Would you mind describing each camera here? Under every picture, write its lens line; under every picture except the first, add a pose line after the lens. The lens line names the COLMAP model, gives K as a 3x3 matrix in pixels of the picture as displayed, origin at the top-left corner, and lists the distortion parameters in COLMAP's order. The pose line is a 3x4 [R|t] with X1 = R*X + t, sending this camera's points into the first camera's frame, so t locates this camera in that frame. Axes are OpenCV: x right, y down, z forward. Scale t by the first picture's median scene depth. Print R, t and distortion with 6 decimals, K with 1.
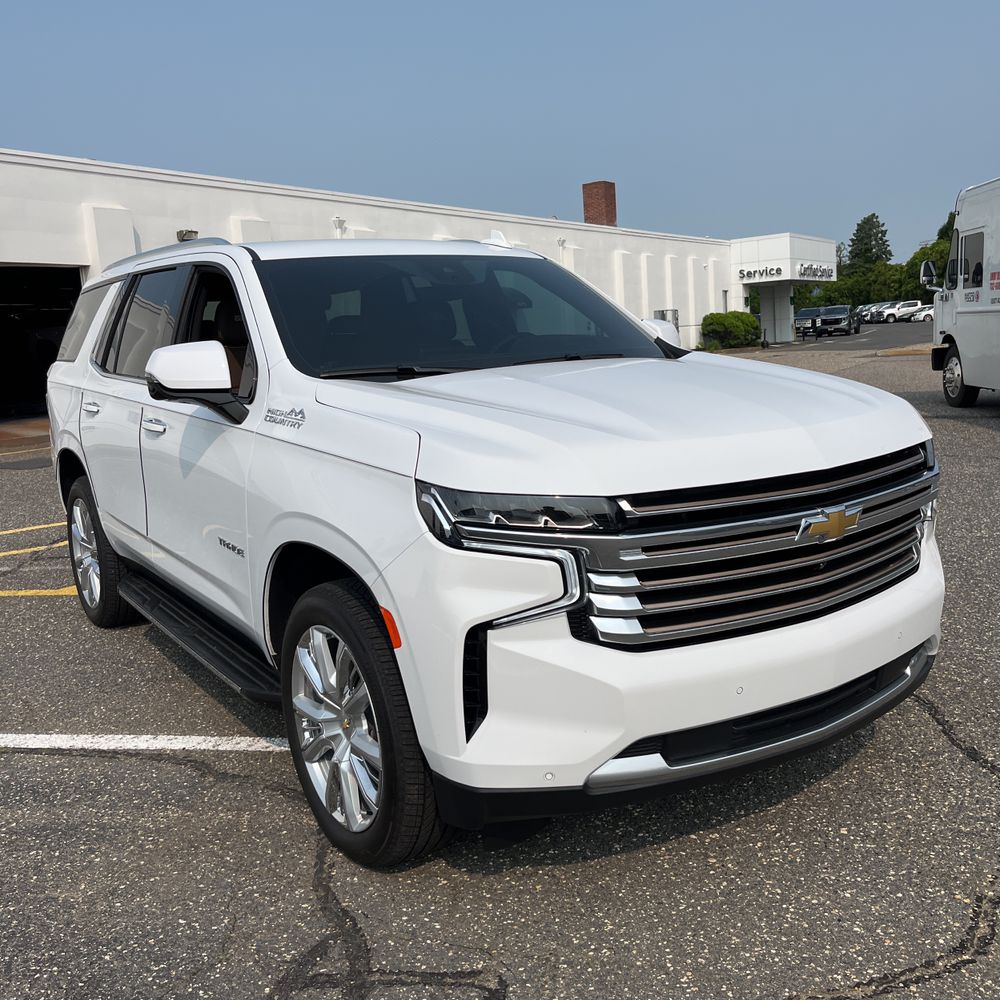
lens RADIAL K [[1019.3, 0, 491.4], [0, 1019.3, 499.7], [0, 0, 1]] dist [0.039853, -0.021377]
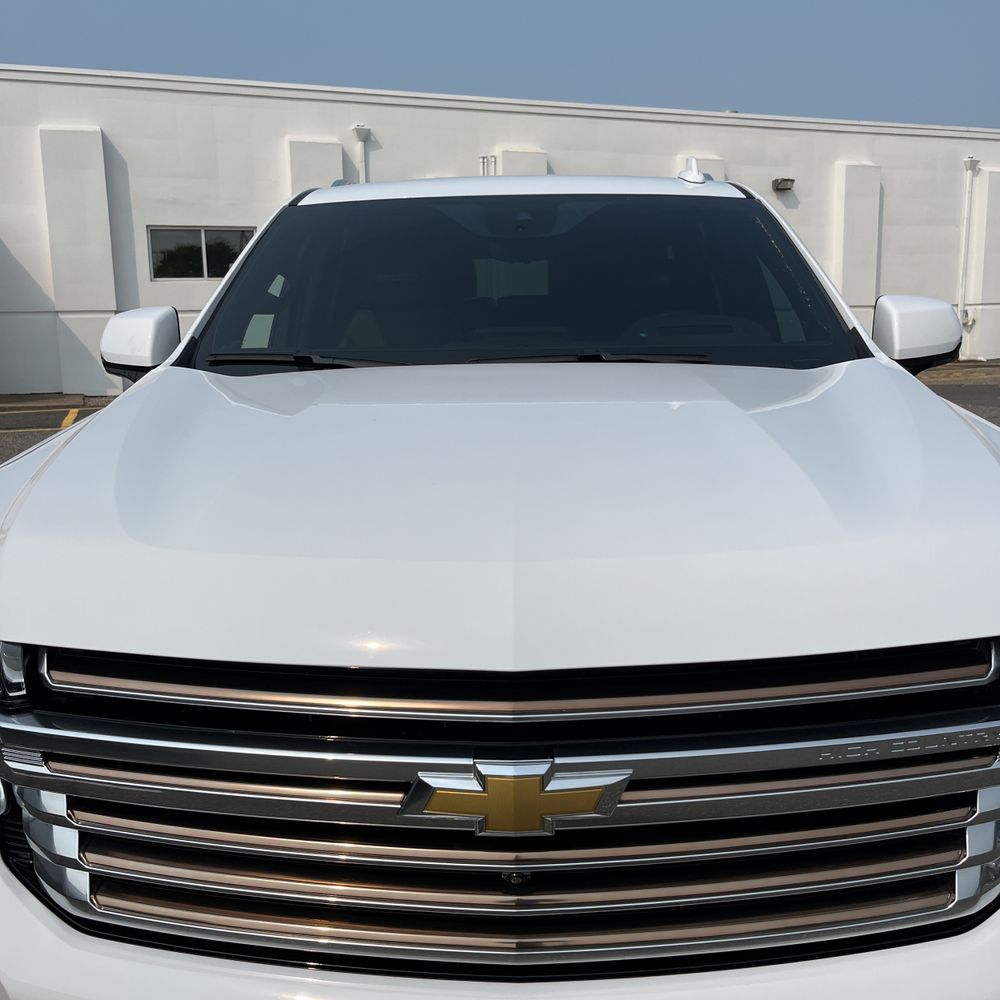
lens RADIAL K [[1019.3, 0, 491.4], [0, 1019.3, 499.7], [0, 0, 1]] dist [0.039853, -0.021377]
pose [[0.813523, 0.150473, -0.561728, 0.456951], [-0.125588, 0.988609, 0.082942, -0.113197], [0.567810, 0.003071, 0.823154, 0.529990]]
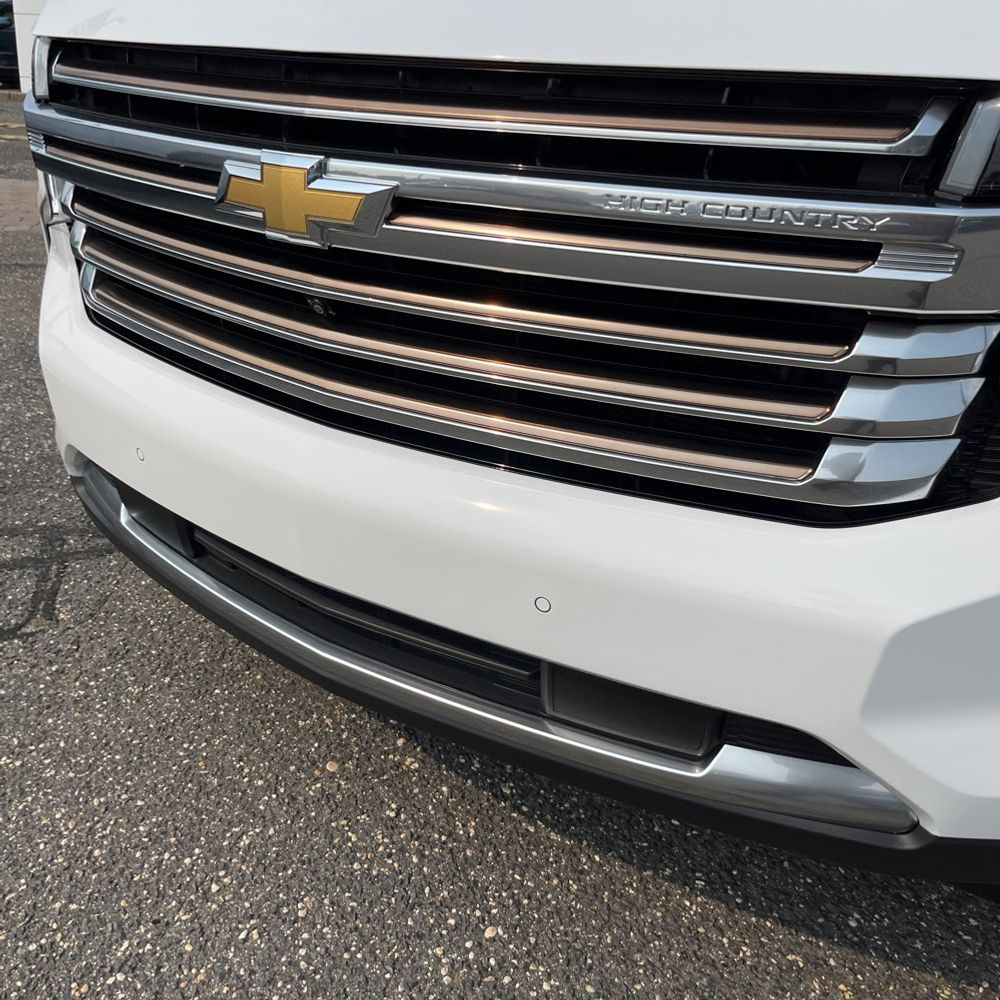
lens RADIAL K [[1036.8, 0, 490.4], [0, 1036.8, 497.5], [0, 0, 1]] dist [0.012093, 0.011199]
pose [[0.339014, 0.427351, -0.838117, 0.627473], [-0.219173, 0.902237, 0.371391, -0.033052], [0.914895, 0.057786, 0.399535, 0.759265]]
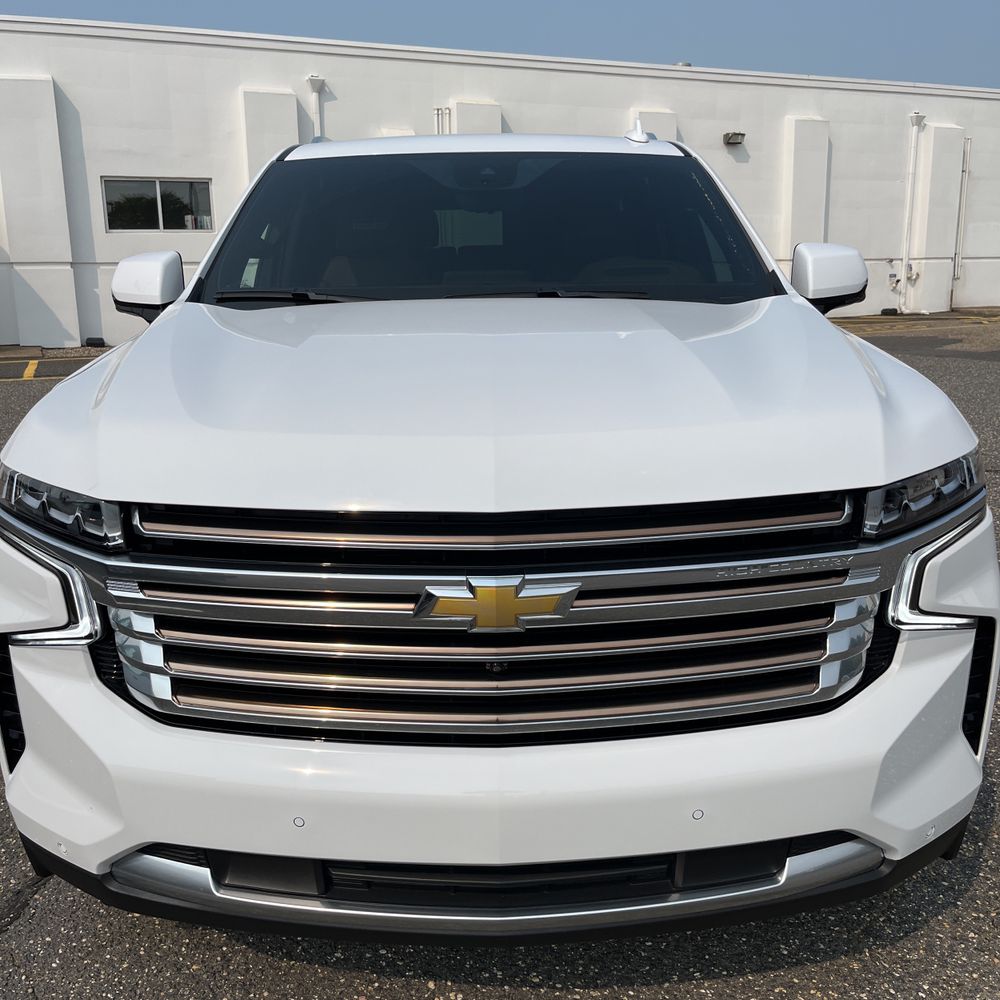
lens RADIAL K [[1025.7, 0, 482.7], [0, 1025.7, 495.9], [0, 0, 1]] dist [0.020650, 0.004191]
pose [[0.834090, 0.166588, -0.525873, 0.523509], [-0.123573, 0.985509, 0.116193, -0.088991], [0.537609, -0.031932, 0.842589, 0.412066]]
